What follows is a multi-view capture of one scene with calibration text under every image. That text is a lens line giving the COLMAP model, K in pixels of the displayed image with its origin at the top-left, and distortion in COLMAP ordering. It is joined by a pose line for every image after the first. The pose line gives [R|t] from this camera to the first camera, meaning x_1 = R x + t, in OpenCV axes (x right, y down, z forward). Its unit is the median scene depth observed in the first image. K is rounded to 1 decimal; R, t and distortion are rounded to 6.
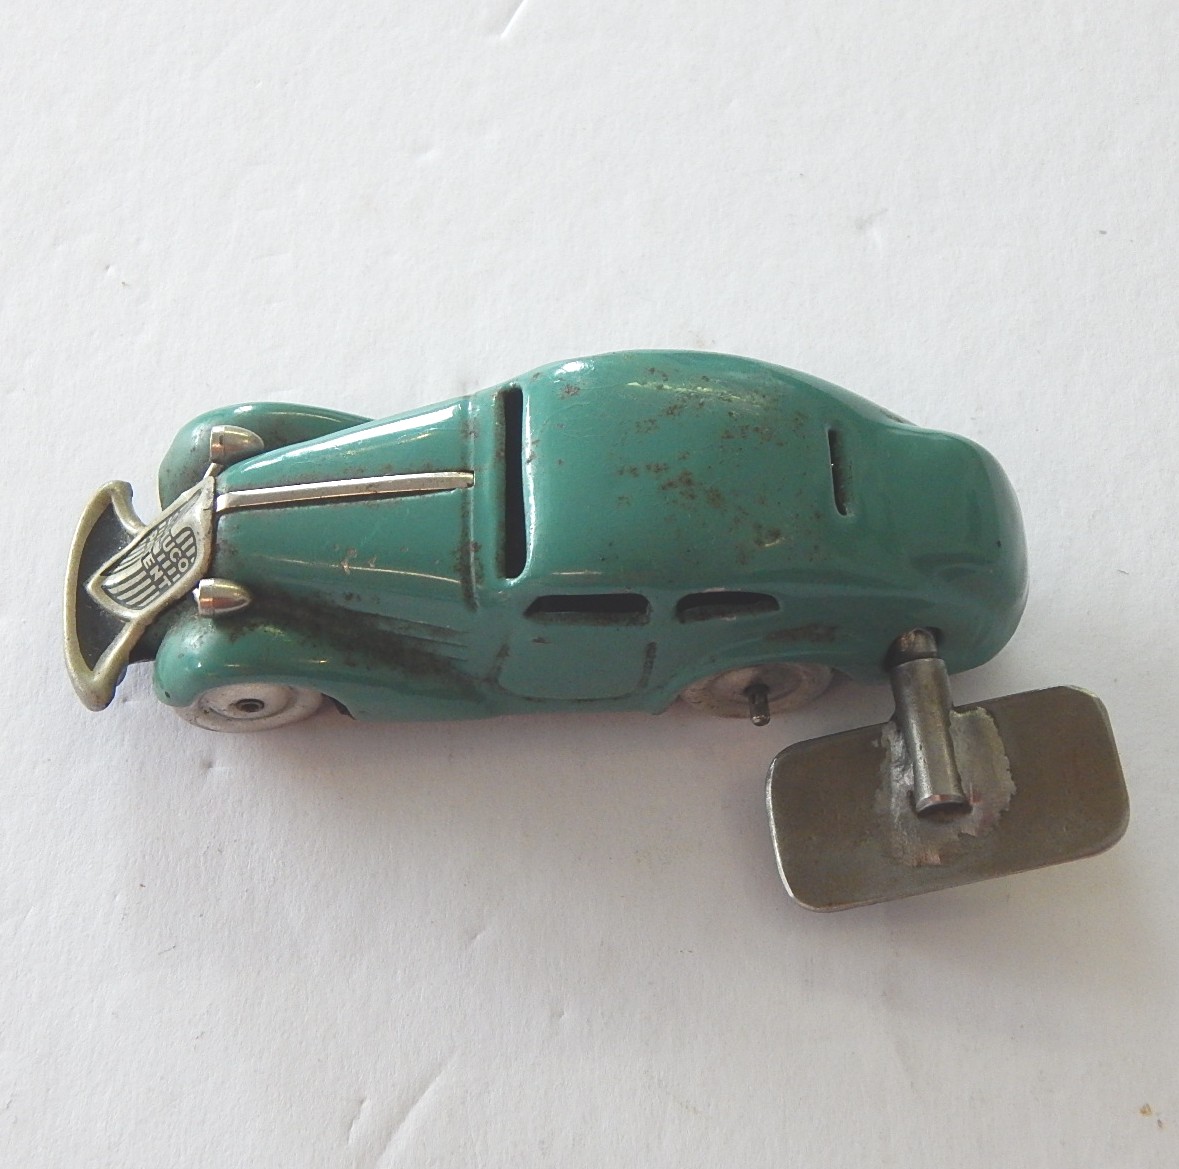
lens RADIAL K [[2070.6, 0, 589.5], [0, 2070.6, 584.5], [0, 0, 1]] dist [0.007091, -0.017236]
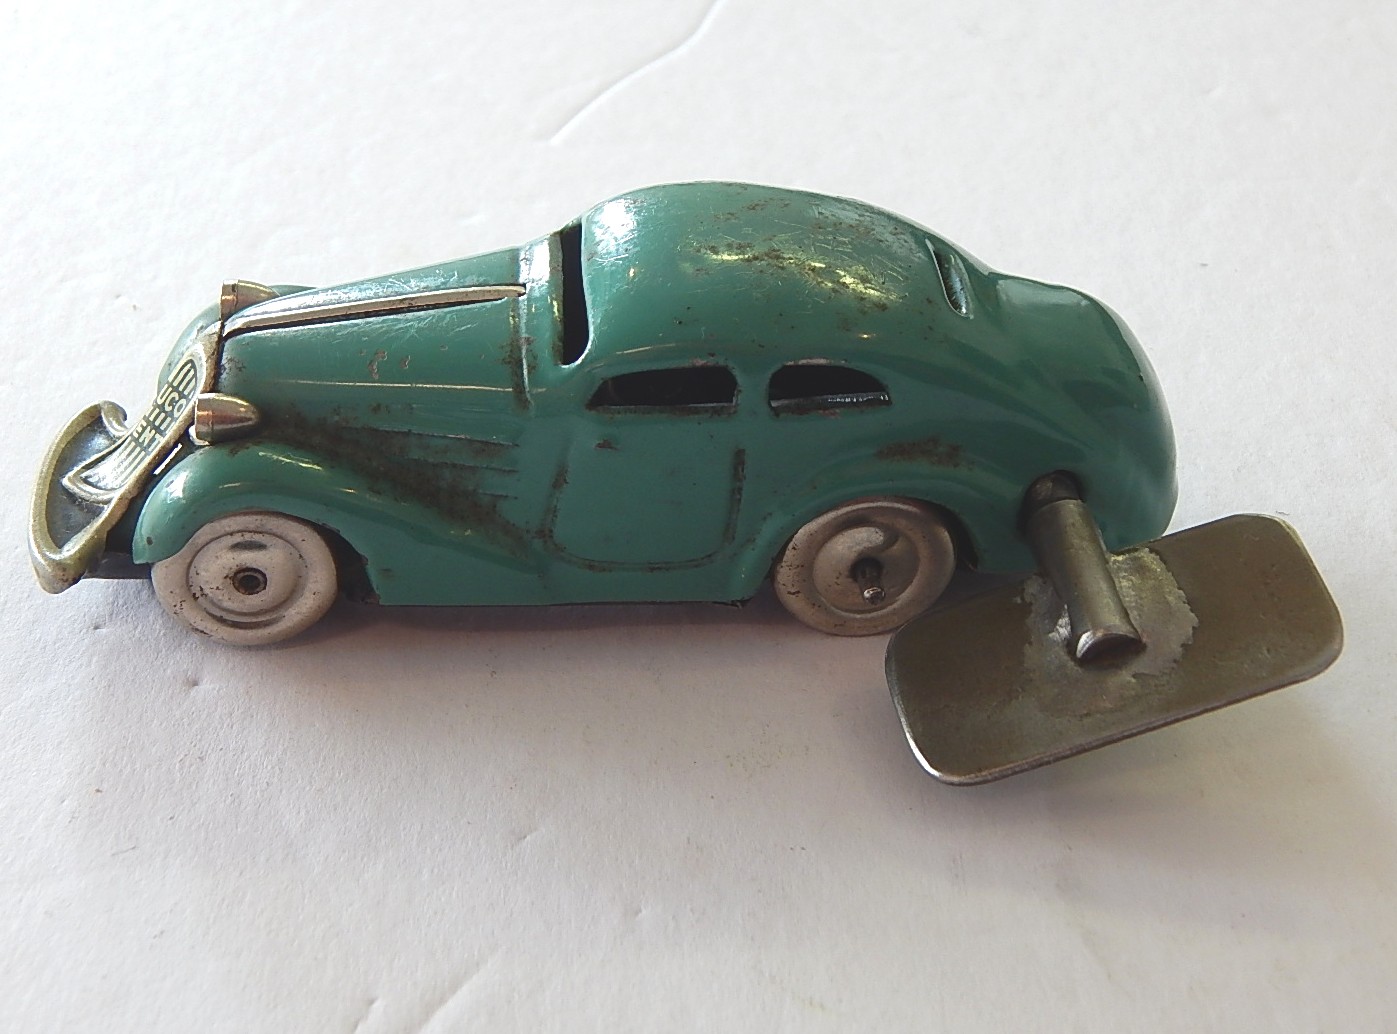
lens RADIAL K [[2123.3, 0, 652.0], [0, 2123.3, 517.1], [0, 0, 1]] dist [-0.017103, -0.053675]
pose [[0.999759, -0.014223, 0.016738, -0.019353], [0.019783, 0.914167, -0.404855, 0.387565], [-0.009543, 0.405089, 0.914228, 0.229370]]
